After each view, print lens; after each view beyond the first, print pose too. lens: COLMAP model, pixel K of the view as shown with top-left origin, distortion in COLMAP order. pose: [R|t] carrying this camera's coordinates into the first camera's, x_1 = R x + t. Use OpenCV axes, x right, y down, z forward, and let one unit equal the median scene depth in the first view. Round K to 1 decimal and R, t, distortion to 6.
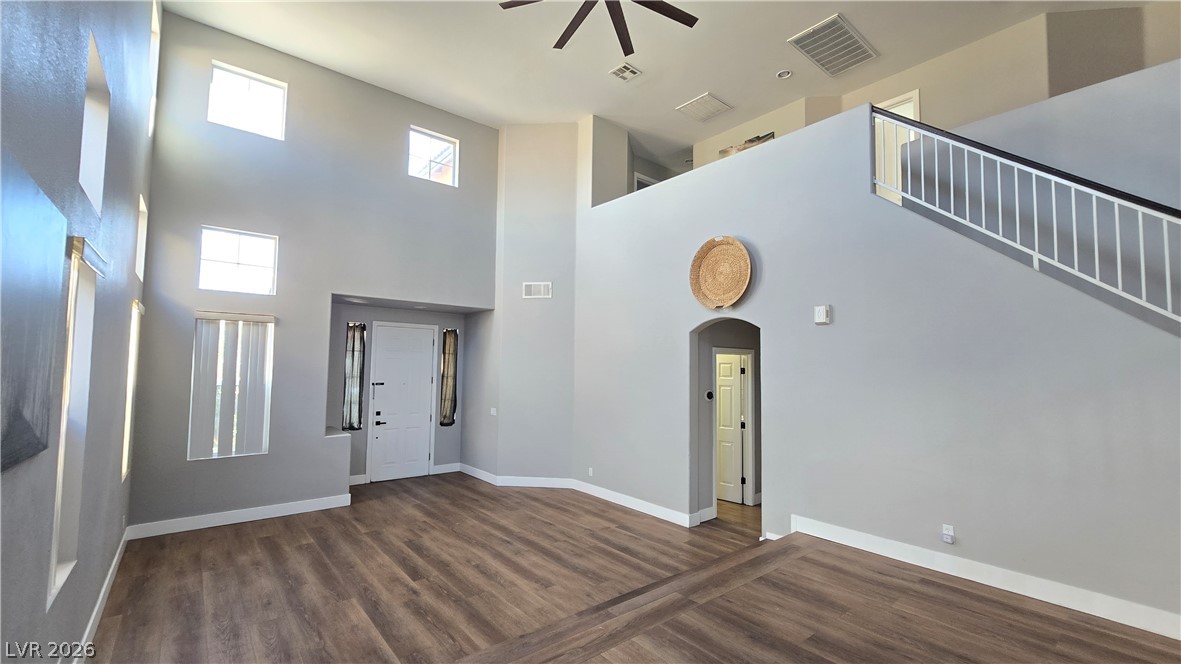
lens RADIAL K [[481.7, 0, 594.8], [0, 481.7, 338.1], [0, 0, 1]] dist [-0.001220, -0.000651]
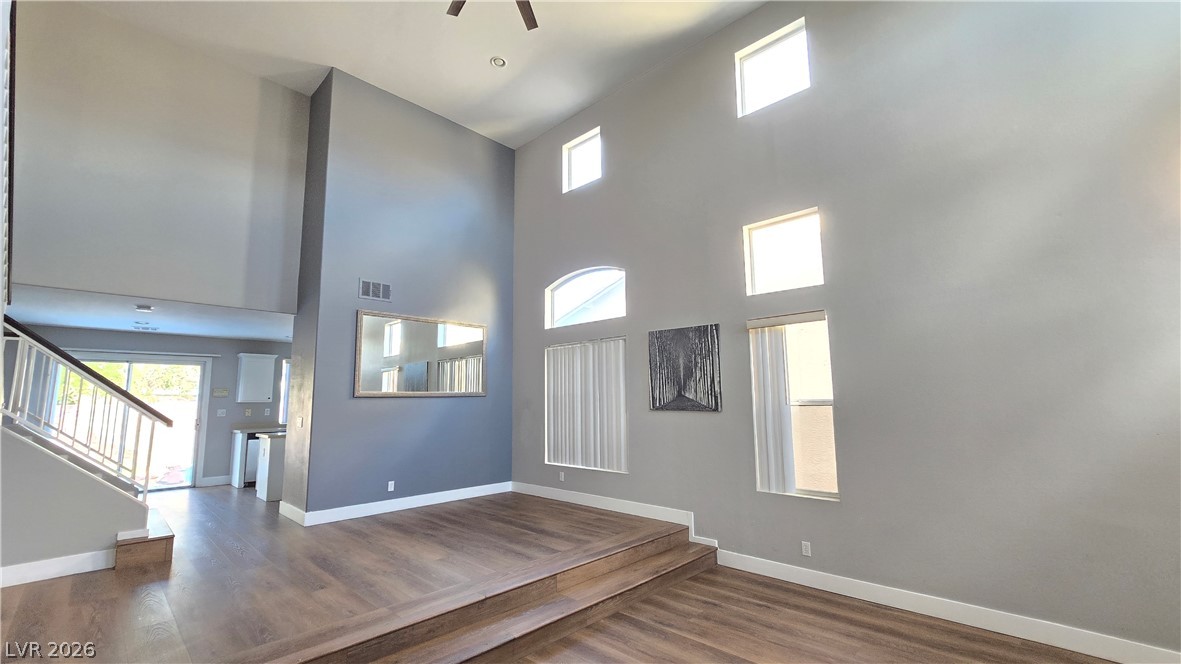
lens RADIAL K [[481.7, 0, 594.8], [0, 481.7, 338.1], [0, 0, 1]] dist [-0.001220, -0.000651]
pose [[-0.992692, -0.021378, -0.118770, -0.064427], [0.001746, 0.981536, -0.191270, 0.168300], [0.120666, -0.190080, -0.974325, 1.782583]]
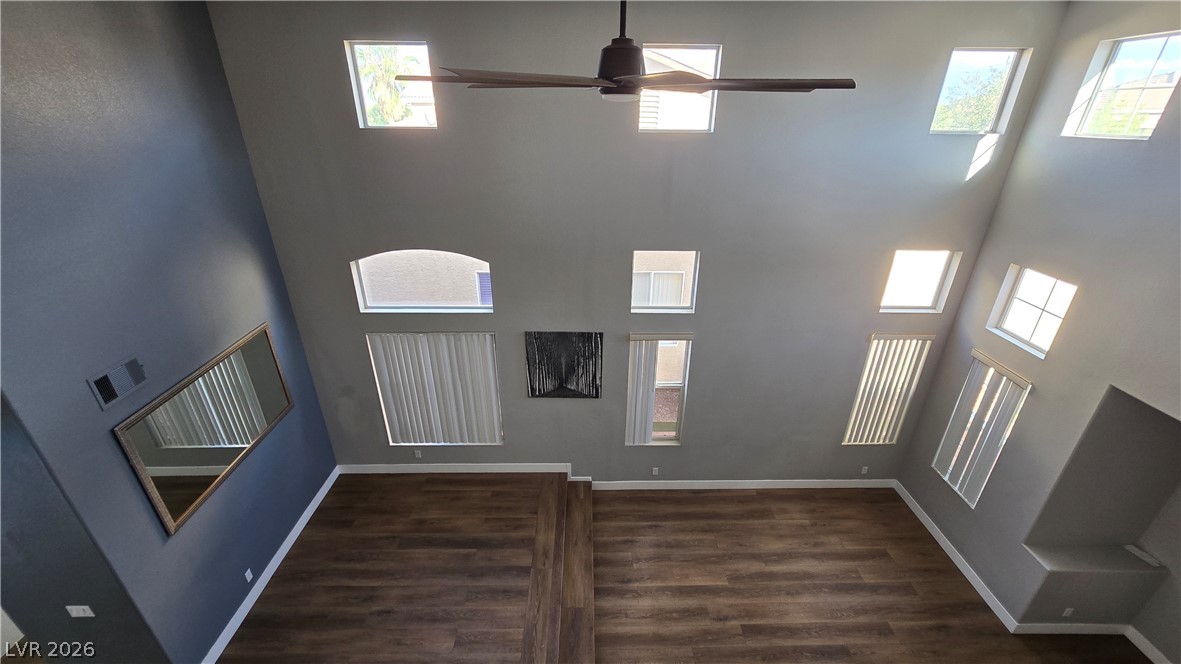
lens RADIAL K [[481.7, 0, 594.8], [0, 481.7, 338.1], [0, 0, 1]] dist [-0.001220, -0.000651]
pose [[-0.624380, 0.319060, -0.712987, 0.536617], [0.028245, 0.921400, 0.387589, -0.704182], [0.780610, 0.221864, -0.584316, 1.386504]]
